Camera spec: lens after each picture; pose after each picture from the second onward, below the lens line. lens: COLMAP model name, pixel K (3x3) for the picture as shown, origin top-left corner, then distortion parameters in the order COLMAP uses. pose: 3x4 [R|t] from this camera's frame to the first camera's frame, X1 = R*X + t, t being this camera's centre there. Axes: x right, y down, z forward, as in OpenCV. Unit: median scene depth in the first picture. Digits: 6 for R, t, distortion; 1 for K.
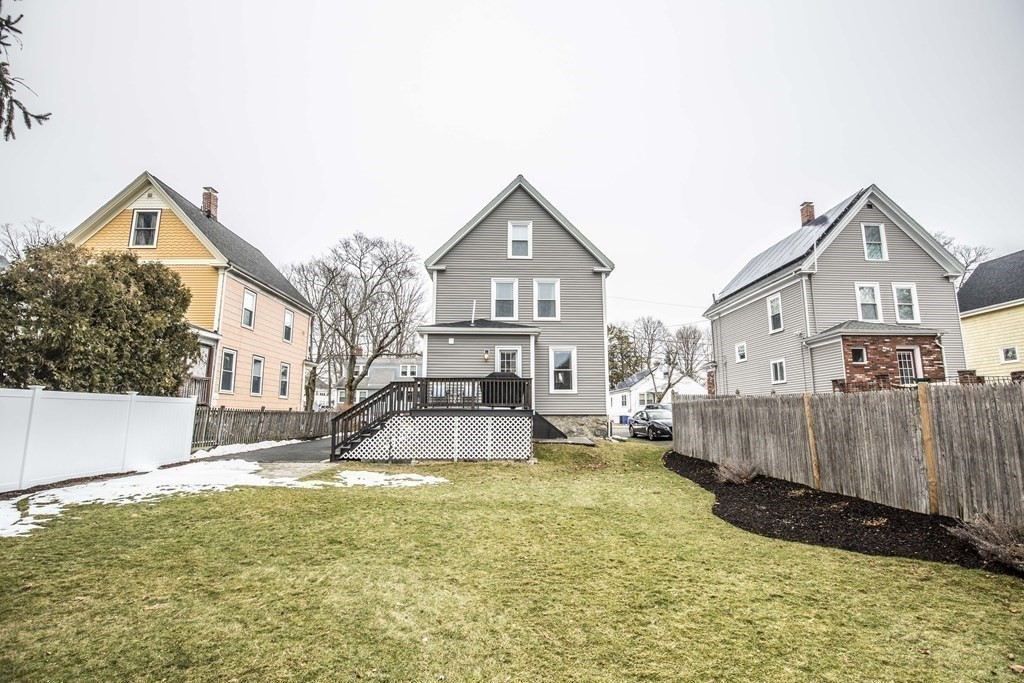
lens RADIAL K [[476.4, 0, 512.9], [0, 476.4, 343.0], [0, 0, 1]] dist [-0.034525, 0.006823]
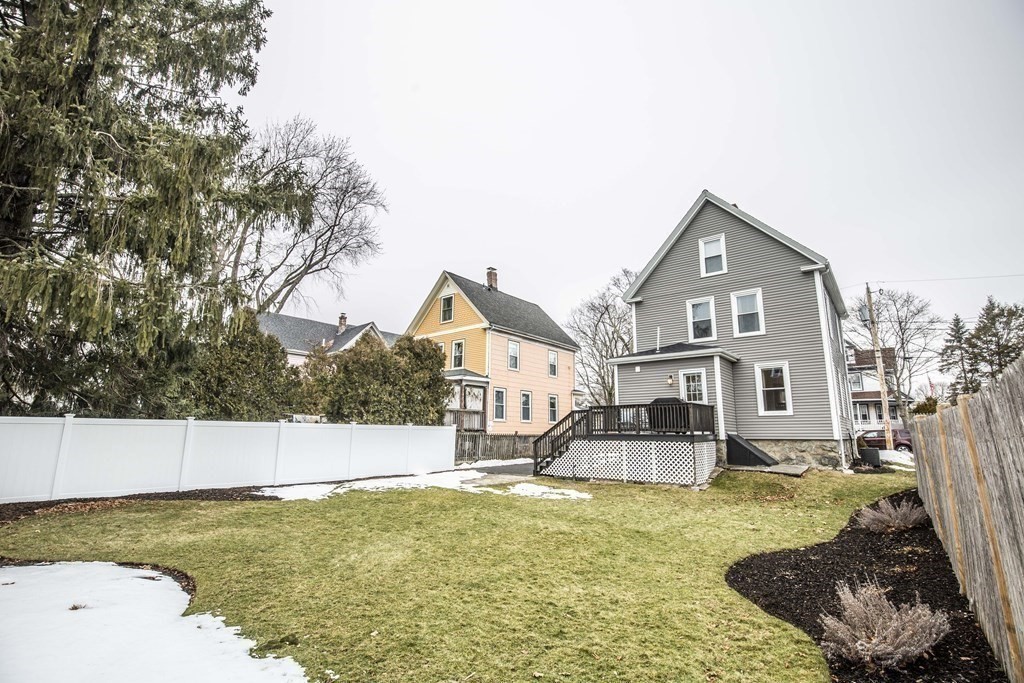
lens RADIAL K [[476.4, 0, 514.0], [0, 476.4, 341.5], [0, 0, 1]] dist [-0.034525, 0.006823]
pose [[0.746124, -0.122024, -0.654529, 0.364361], [0.092923, 0.992526, -0.079110, -0.007211], [0.659291, -0.001795, 0.751886, 0.015900]]
